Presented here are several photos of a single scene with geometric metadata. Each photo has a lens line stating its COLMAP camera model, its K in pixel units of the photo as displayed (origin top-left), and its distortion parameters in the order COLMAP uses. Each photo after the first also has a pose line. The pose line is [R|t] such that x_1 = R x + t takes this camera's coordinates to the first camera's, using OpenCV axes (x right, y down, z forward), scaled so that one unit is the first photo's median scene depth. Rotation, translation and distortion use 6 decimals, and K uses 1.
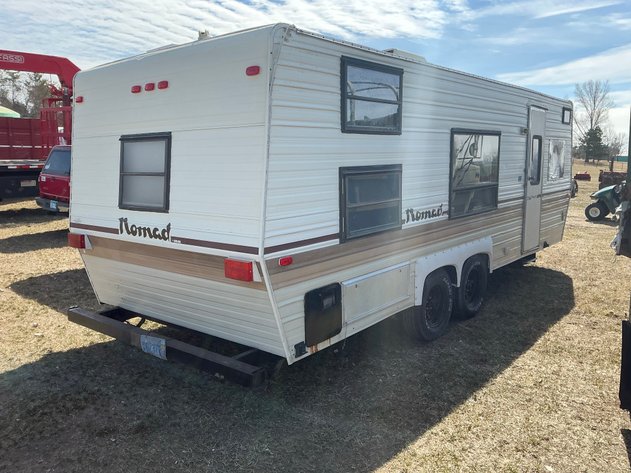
lens RADIAL K [[519.0, 0, 315.5], [0, 519.0, 236.5], [0, 0, 1]] dist [0.133717, -0.261892]
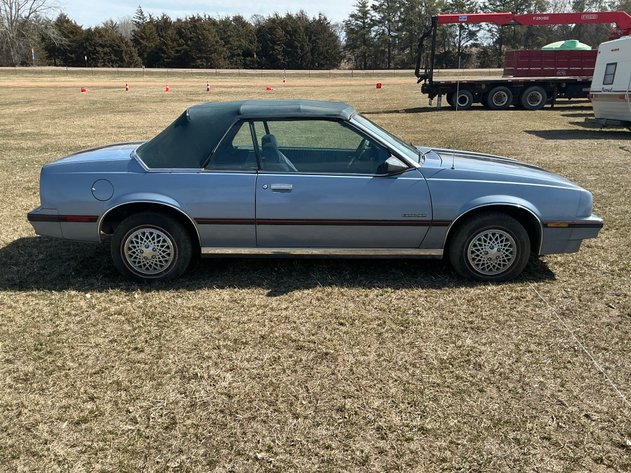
lens RADIAL K [[592.2, 0, 315.5], [0, 592.2, 236.5], [0, 0, 1]] dist [-0.002869, -0.003356]
pose [[0.592739, 0.207643, -0.778167, 1.801341], [-0.125210, 0.978204, 0.165647, 0.532187], [0.795602, -0.000751, 0.605819, -2.959708]]
